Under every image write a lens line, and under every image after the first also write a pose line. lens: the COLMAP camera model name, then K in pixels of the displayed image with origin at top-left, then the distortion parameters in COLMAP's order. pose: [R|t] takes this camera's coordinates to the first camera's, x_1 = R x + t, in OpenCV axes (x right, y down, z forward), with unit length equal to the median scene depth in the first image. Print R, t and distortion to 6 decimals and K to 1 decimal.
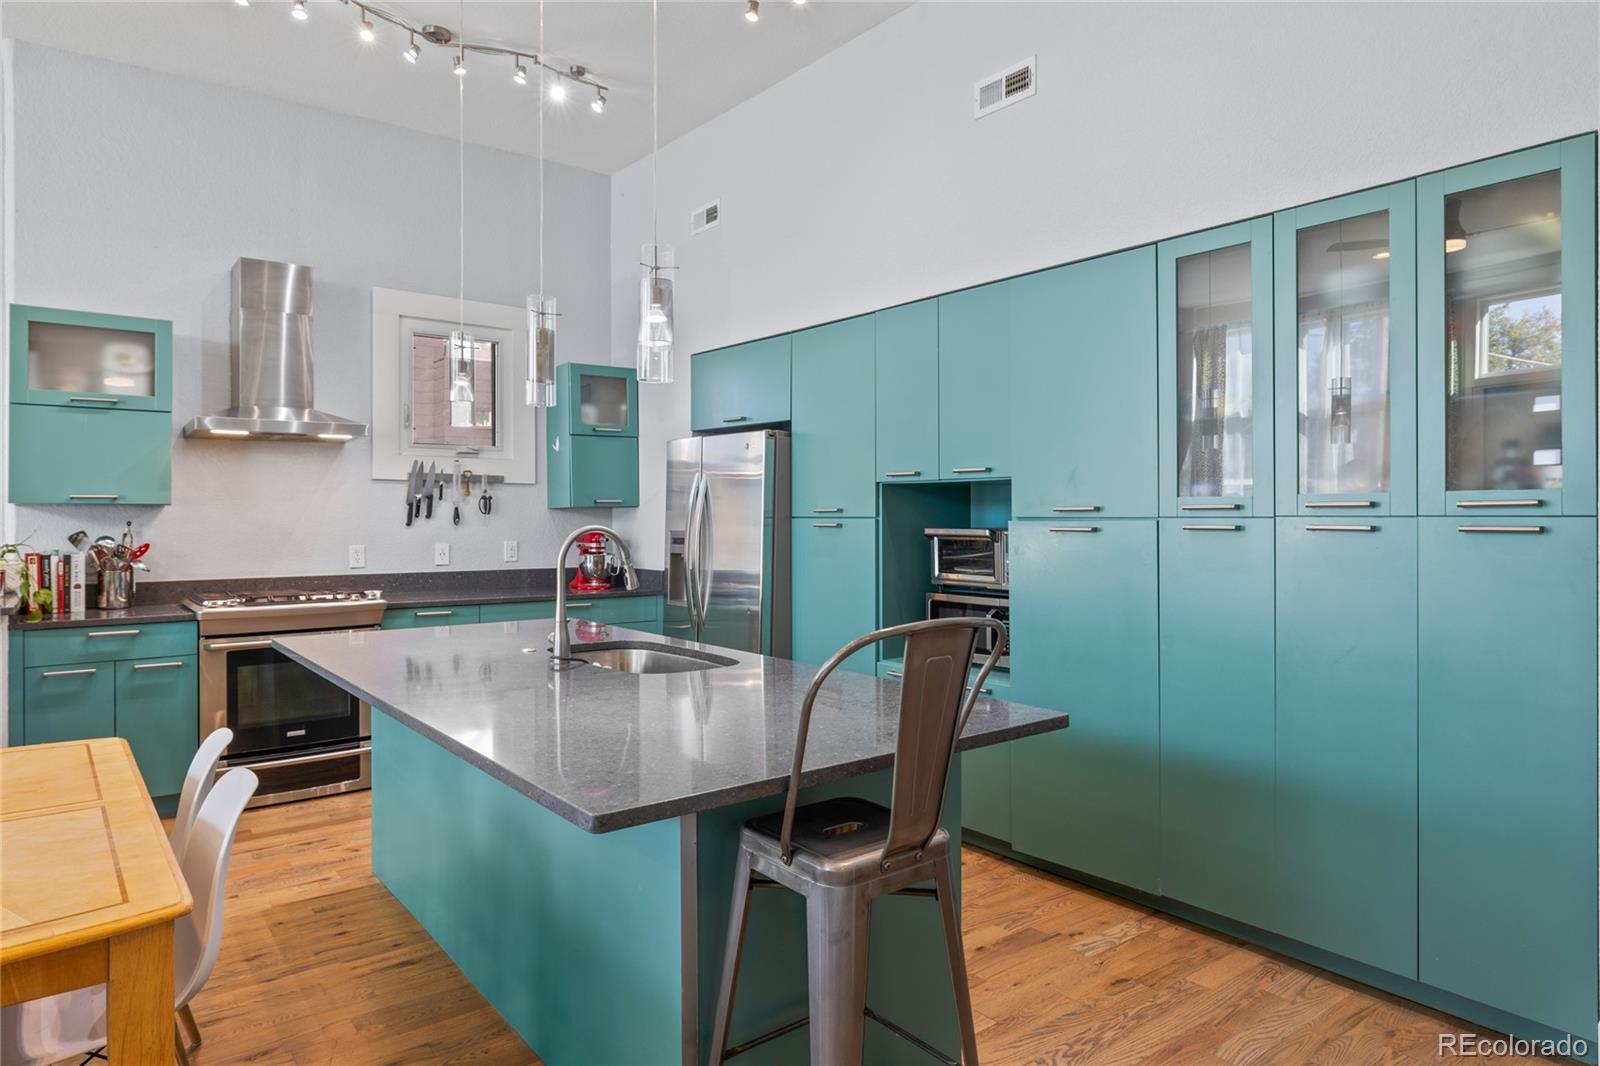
lens RADIAL K [[963.2, 0, 796.3], [0, 963.2, 513.6], [0, 0, 1]] dist [0.000960, -0.000681]
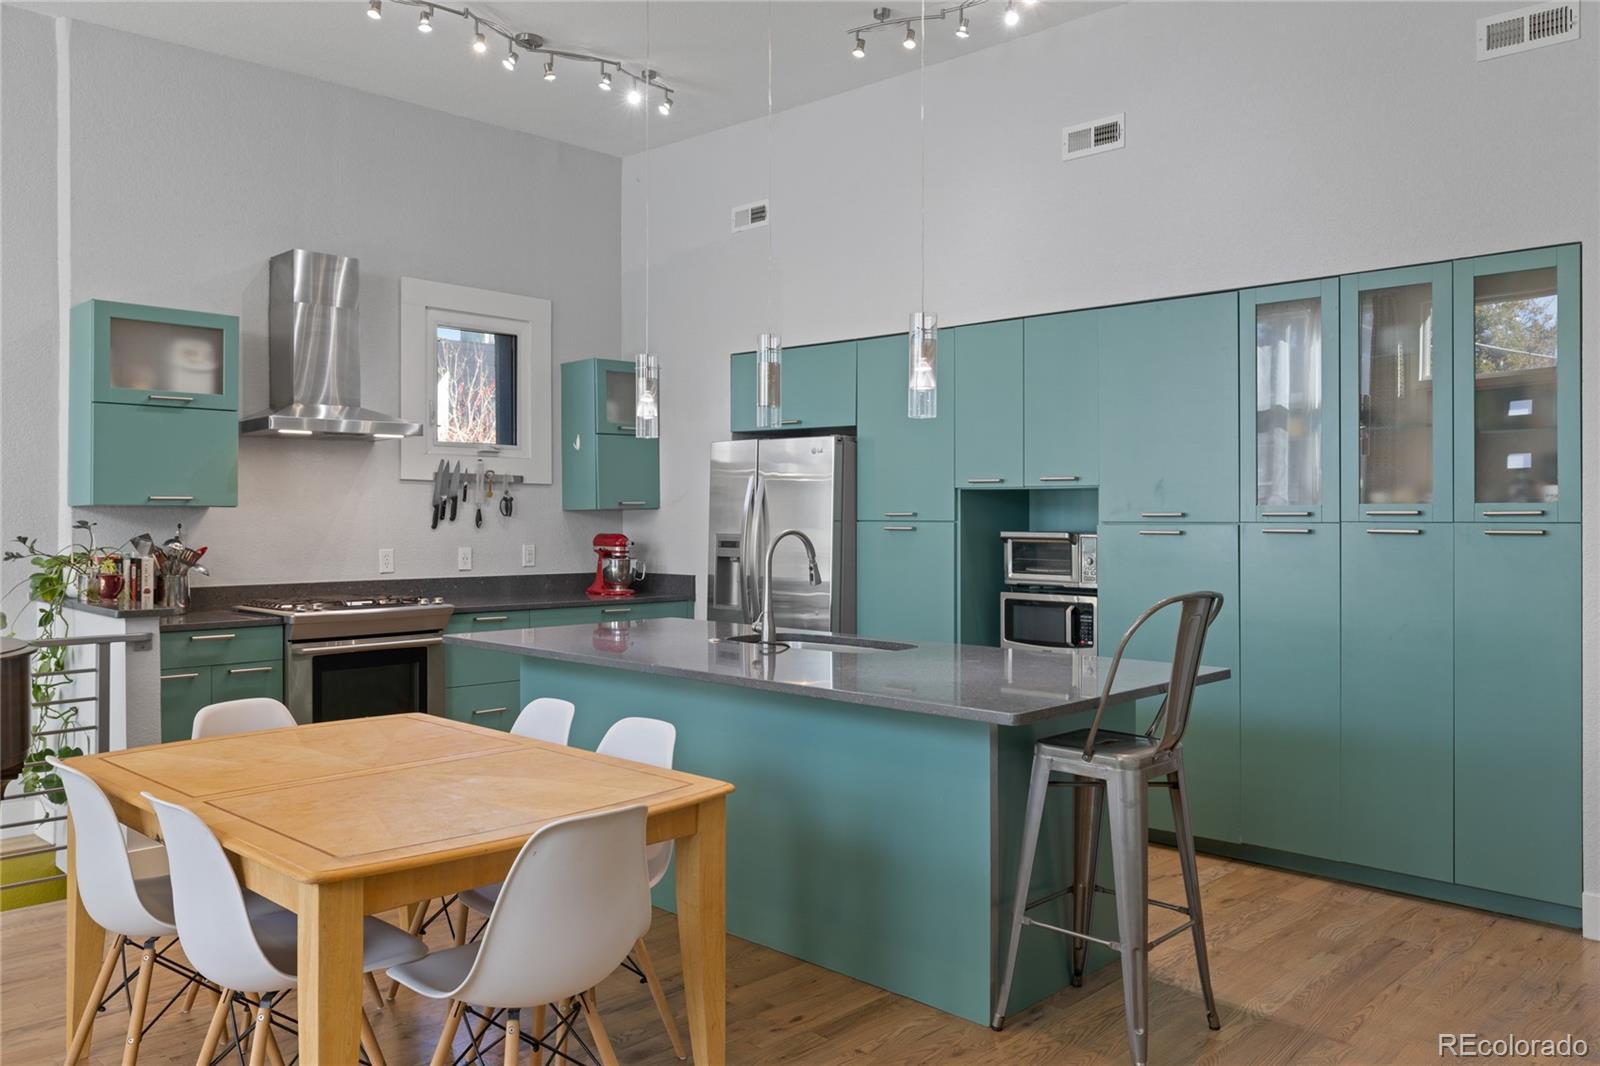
lens RADIAL K [[1214.2, 0, 796.0], [0, 1214.2, 507.4], [0, 0, 1]] dist [-0.000356, 0.001856]
pose [[0.990633, 0.003392, 0.136509, -0.254496], [-0.002761, 0.999985, -0.004815, -0.003914], [-0.136523, 0.004393, 0.990627, -0.277975]]
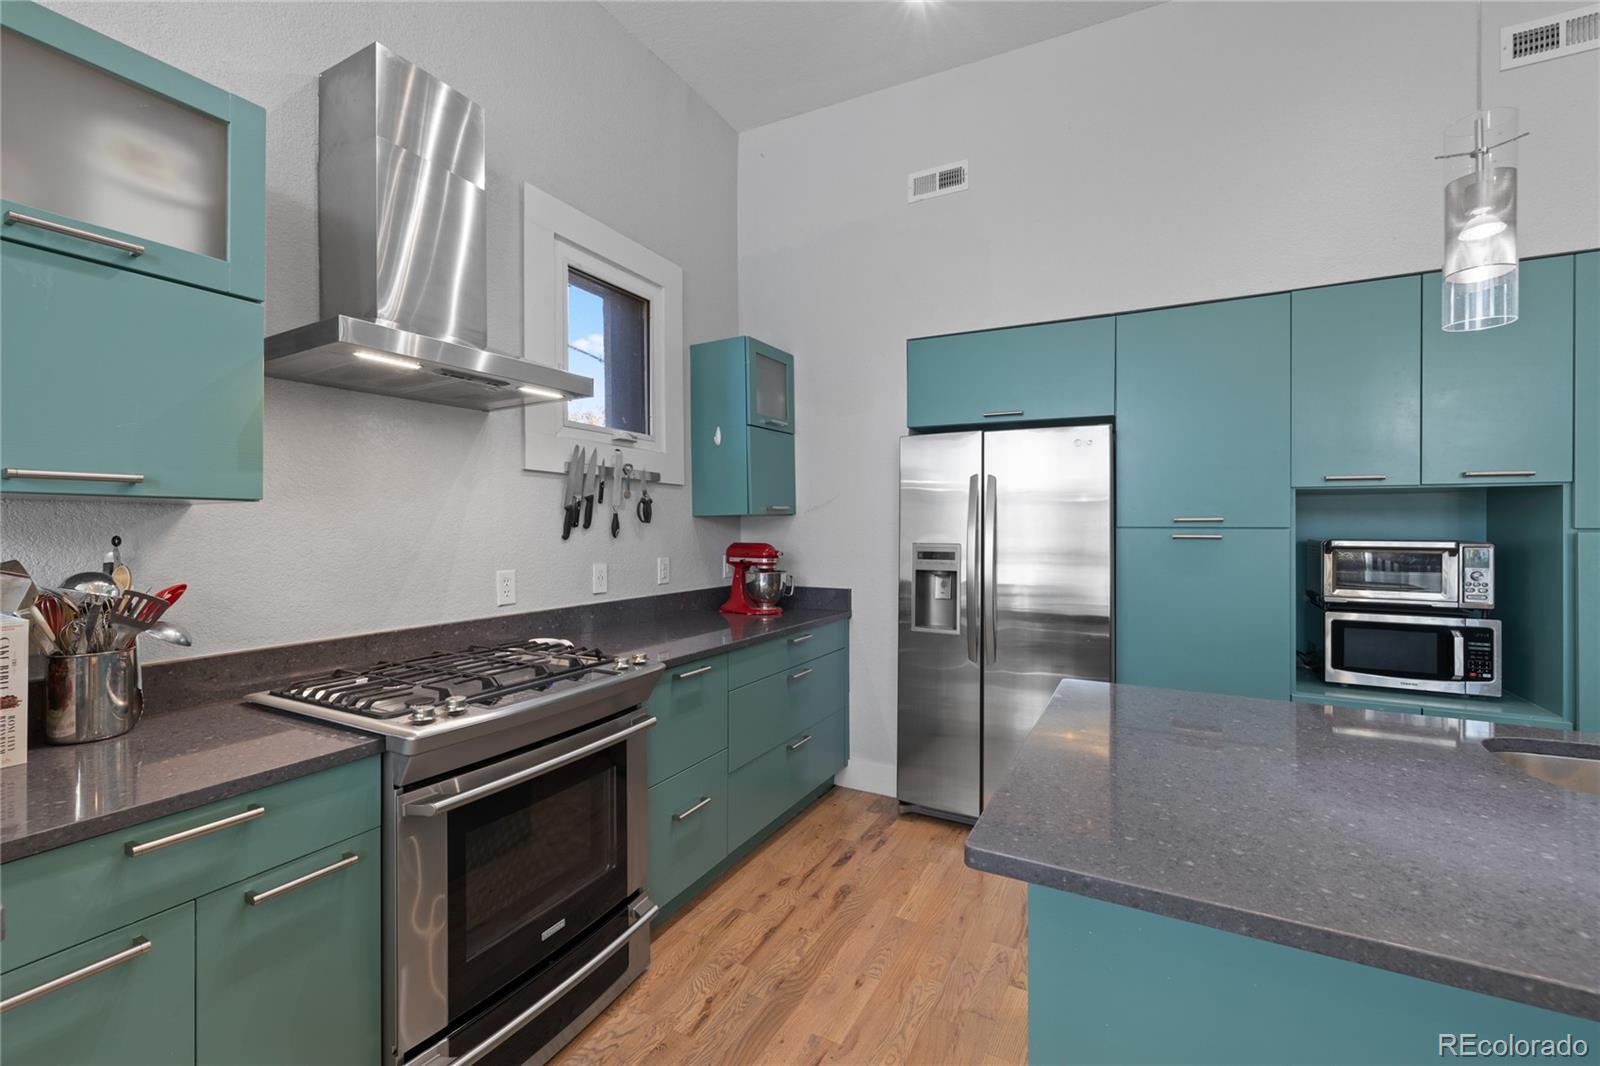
lens RADIAL K [[671.4, 0, 798.0], [0, 671.4, 521.2], [0, 0, 1]] dist [-0.002140, -0.000017]
pose [[0.914897, 0.004264, 0.403664, -0.531477], [-0.003104, 0.999989, -0.003526, 0.001122], [-0.403675, 0.001973, 0.914900, 0.586968]]
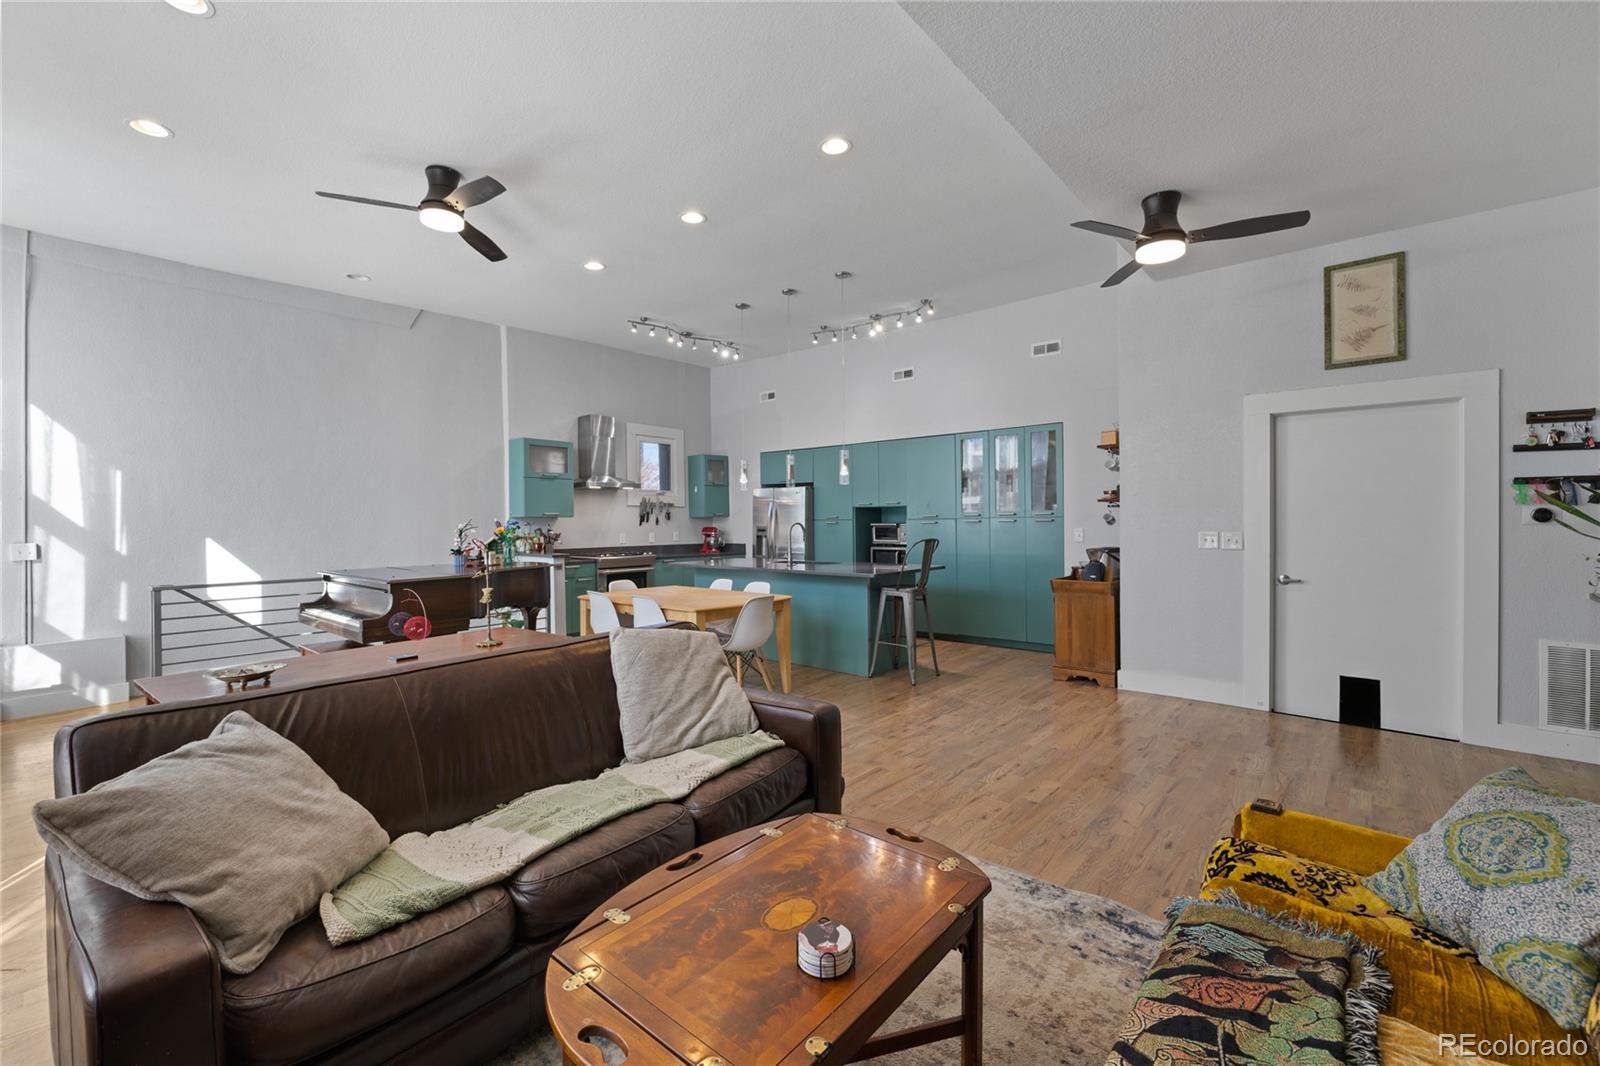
lens RADIAL K [[671.4, 0, 798.0], [0, 671.4, 521.2], [0, 0, 1]] dist [-0.002140, -0.000017]
pose [[0.981152, -0.008776, 0.193038, -0.409170], [0.008434, 0.999961, 0.002591, 0.002096], [-0.193053, -0.000914, 0.981188, -0.782195]]
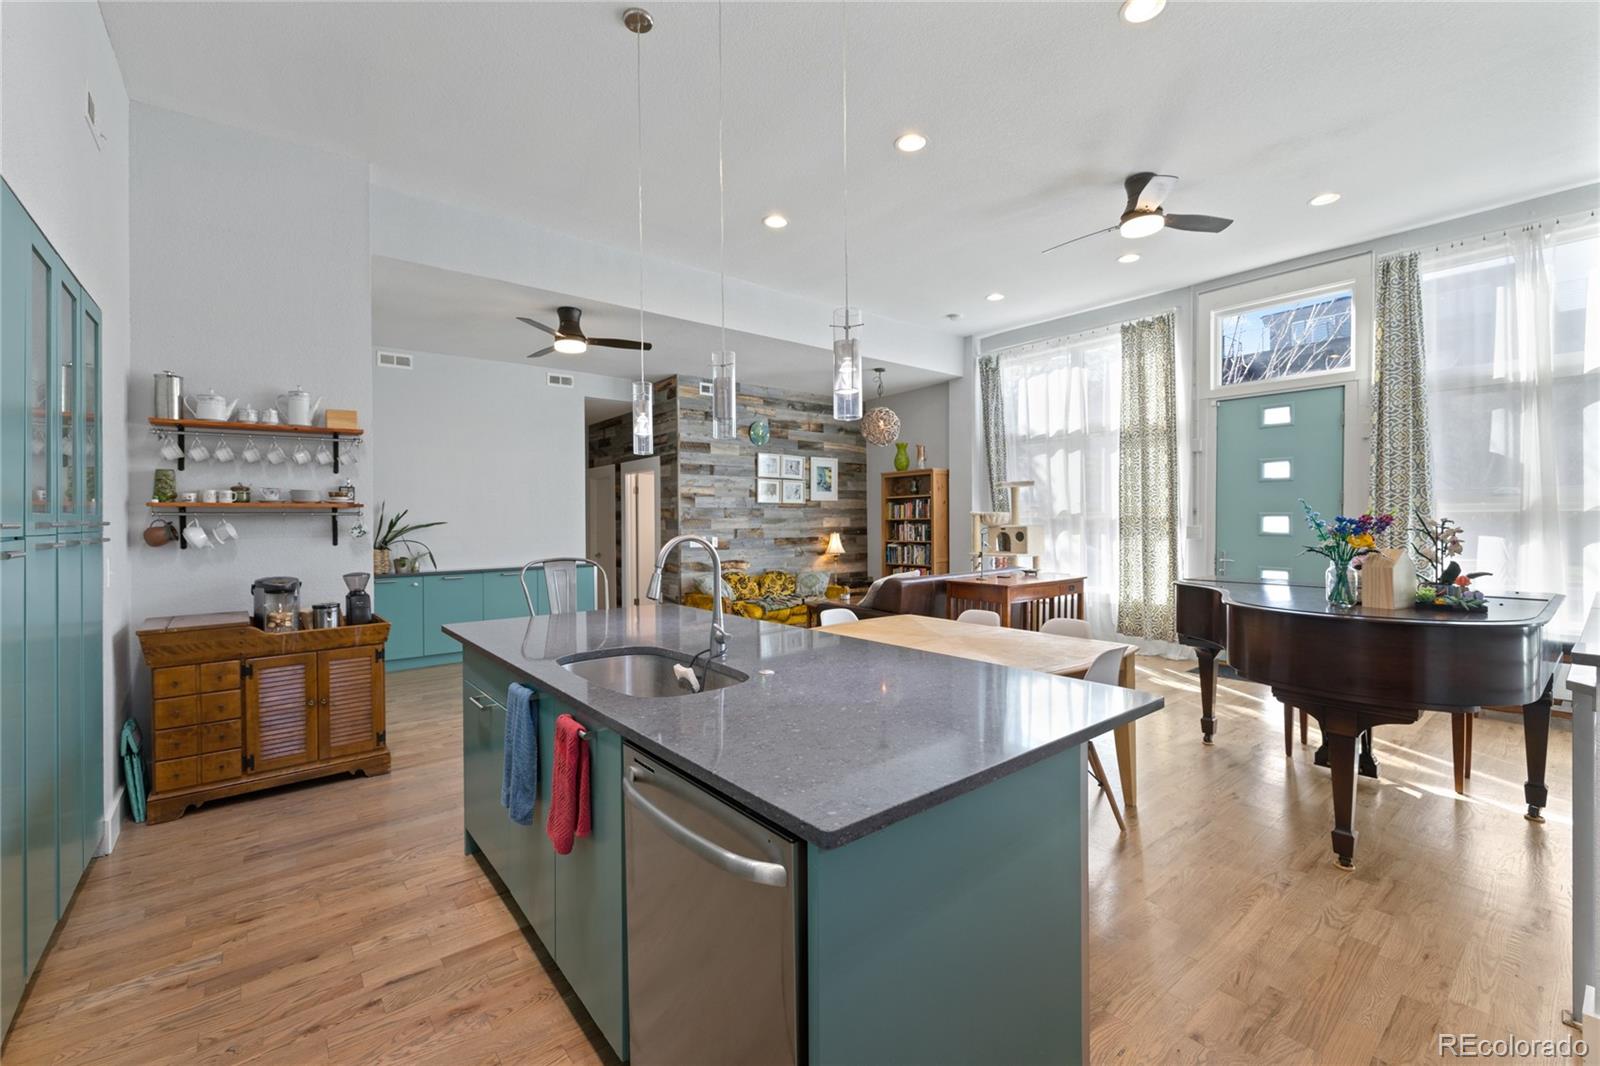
lens RADIAL K [[671.4, 0, 798.0], [0, 671.4, 521.2], [0, 0, 1]] dist [-0.002140, -0.000017]
pose [[-0.999824, 0.011694, -0.014649, -0.204837], [0.011671, 0.999931, 0.001656, -0.001697], [0.014668, 0.001485, -0.999891, 1.114596]]
